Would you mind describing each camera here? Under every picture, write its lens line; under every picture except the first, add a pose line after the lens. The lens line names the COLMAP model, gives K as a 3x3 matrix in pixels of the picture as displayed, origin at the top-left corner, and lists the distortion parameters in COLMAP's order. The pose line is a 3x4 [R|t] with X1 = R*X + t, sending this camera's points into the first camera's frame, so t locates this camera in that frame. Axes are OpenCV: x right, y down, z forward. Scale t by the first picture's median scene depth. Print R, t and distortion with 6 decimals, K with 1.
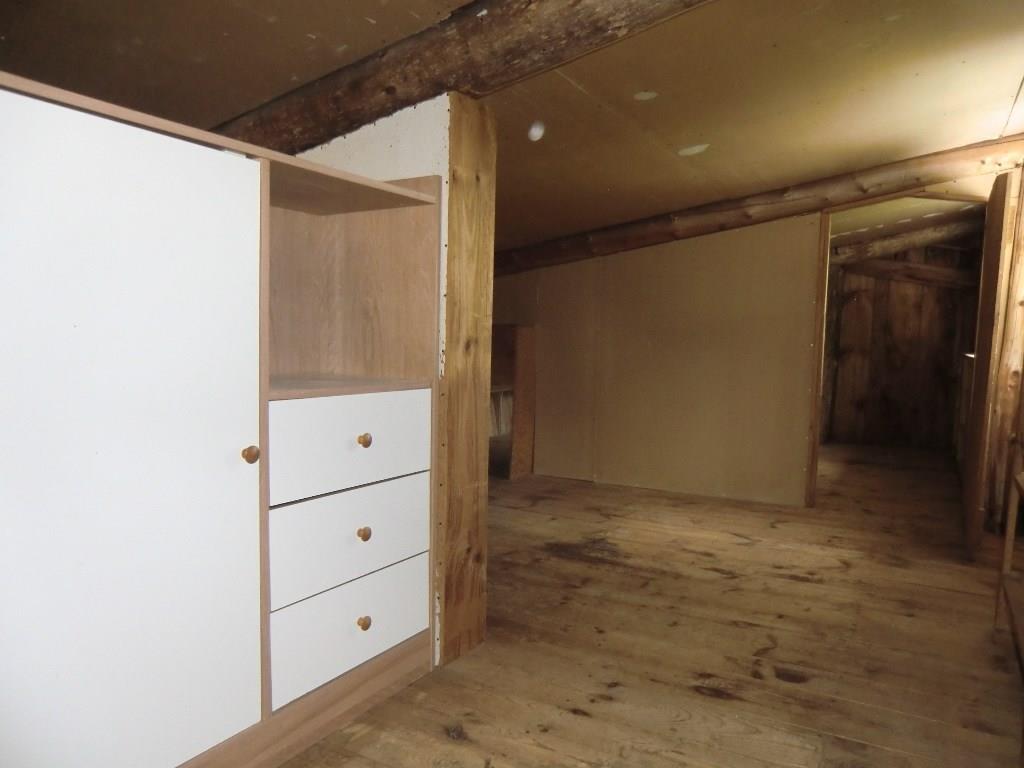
lens RADIAL K [[735.3, 0, 515.0], [0, 735.3, 402.3], [0, 0, 1]] dist [-0.097180, 0.097738]
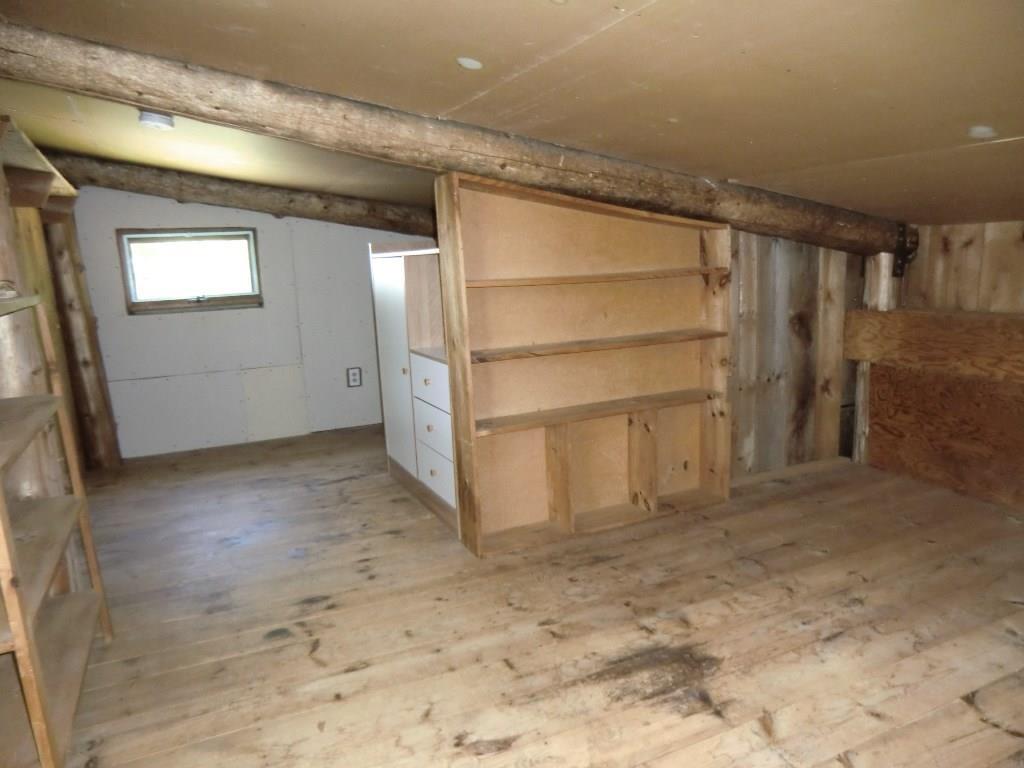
lens RADIAL K [[735.3, 0, 515.0], [0, 735.3, 402.3], [0, 0, 1]] dist [-0.097180, 0.097738]
pose [[-0.574055, 0.164143, -0.802196, 0.894221], [-0.039149, 0.973079, 0.227124, -0.252956], [0.817880, 0.161787, -0.552175, 1.618278]]
